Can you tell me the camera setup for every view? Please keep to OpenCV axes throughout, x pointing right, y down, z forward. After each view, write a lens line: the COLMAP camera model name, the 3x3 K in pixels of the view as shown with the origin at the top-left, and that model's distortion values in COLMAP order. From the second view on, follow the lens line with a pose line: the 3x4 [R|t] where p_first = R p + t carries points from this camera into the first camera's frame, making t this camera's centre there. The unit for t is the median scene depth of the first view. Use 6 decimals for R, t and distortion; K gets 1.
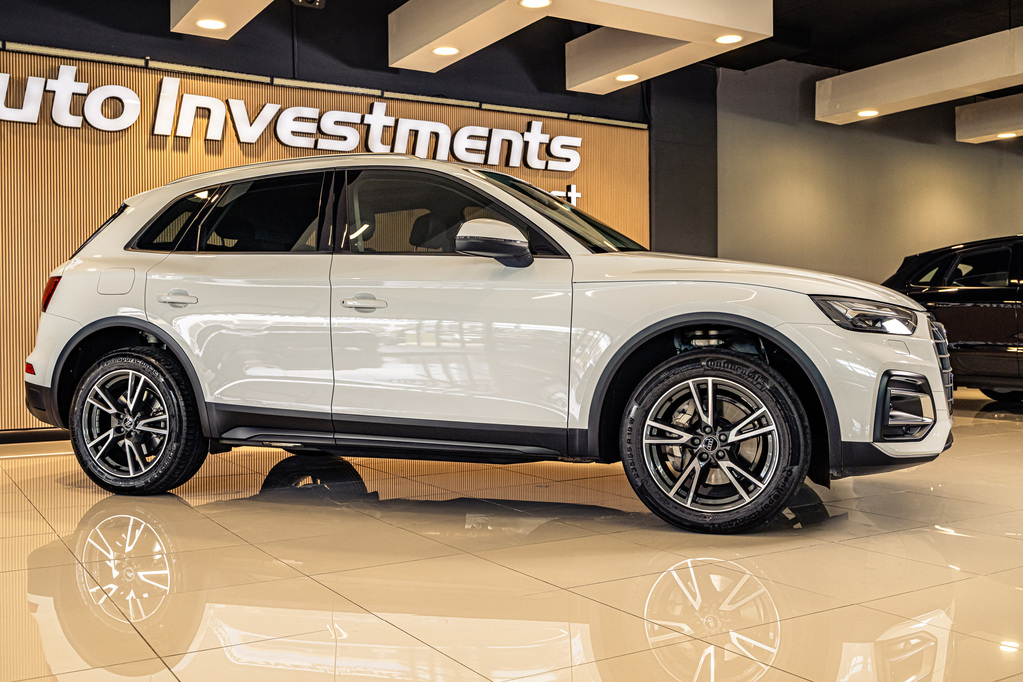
lens RADIAL K [[1015.4, 0, 518.5], [0, 1015.4, 340.0], [0, 0, 1]] dist [-0.001522, 0.000000]
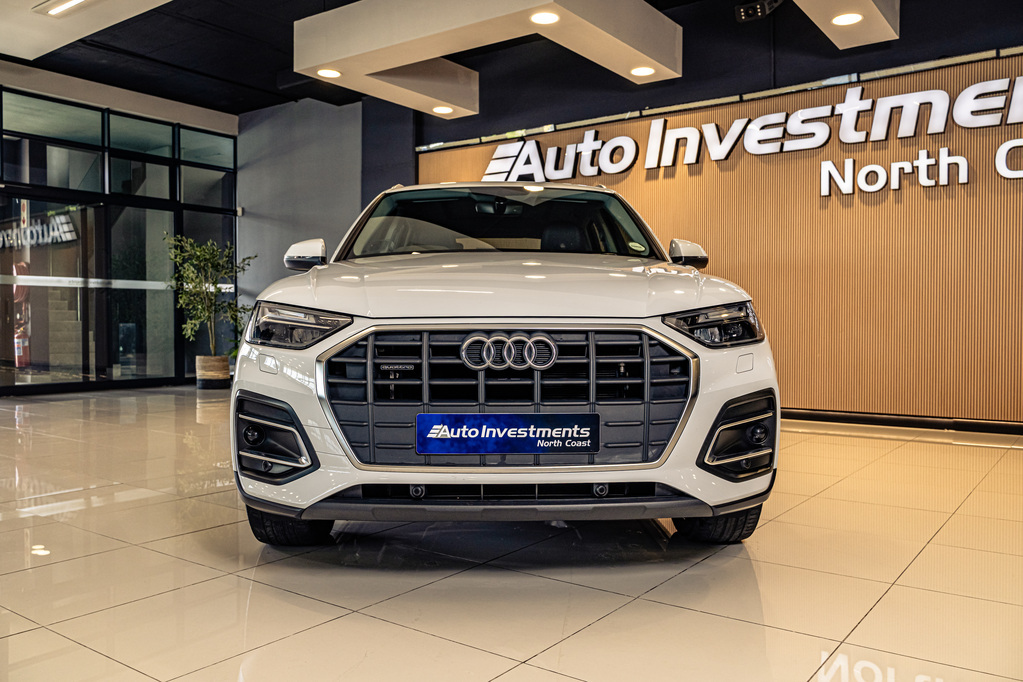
lens RADIAL K [[824.6, 0, 508.0], [0, 824.6, 345.8], [0, 0, 1]] dist [0.010660, -0.009778]
pose [[0.365201, 0.034986, -0.930271, 0.512245], [-0.014360, 0.999386, 0.031948, -0.014972], [0.930818, 0.001691, 0.365480, 0.457238]]
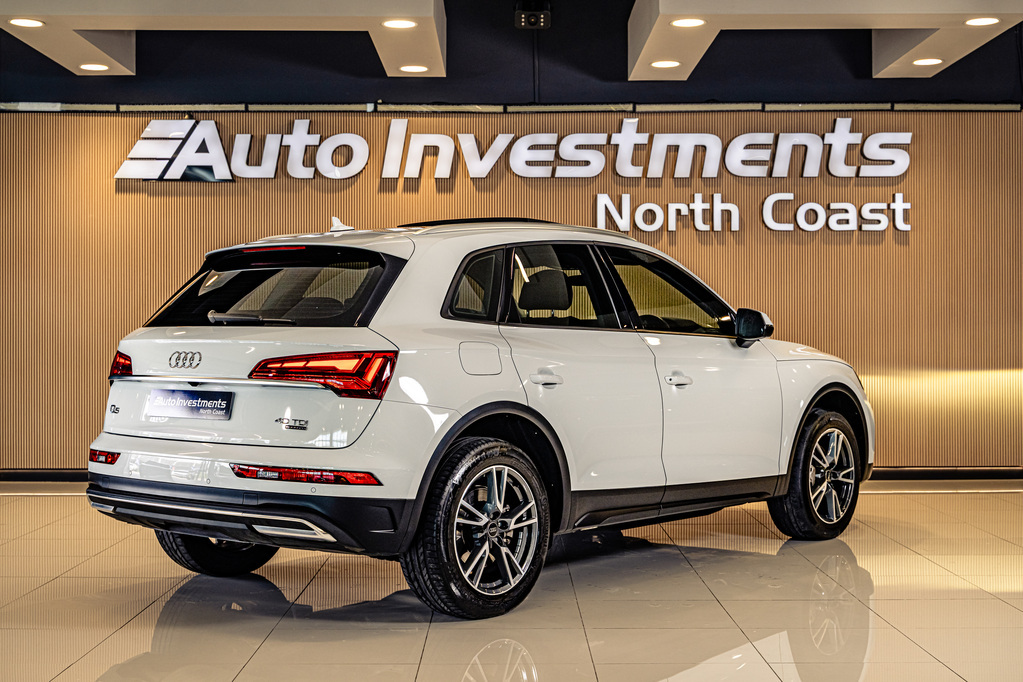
lens RADIAL K [[1478.5, 0, 510.3], [0, 1478.5, 335.1], [0, 0, 1]] dist [0.010116, 0.000000]
pose [[0.848753, 0.010971, -0.528676, 0.494418], [-0.012170, 0.999925, 0.001212, -0.051127], [0.528650, 0.005405, 0.848823, -0.152317]]
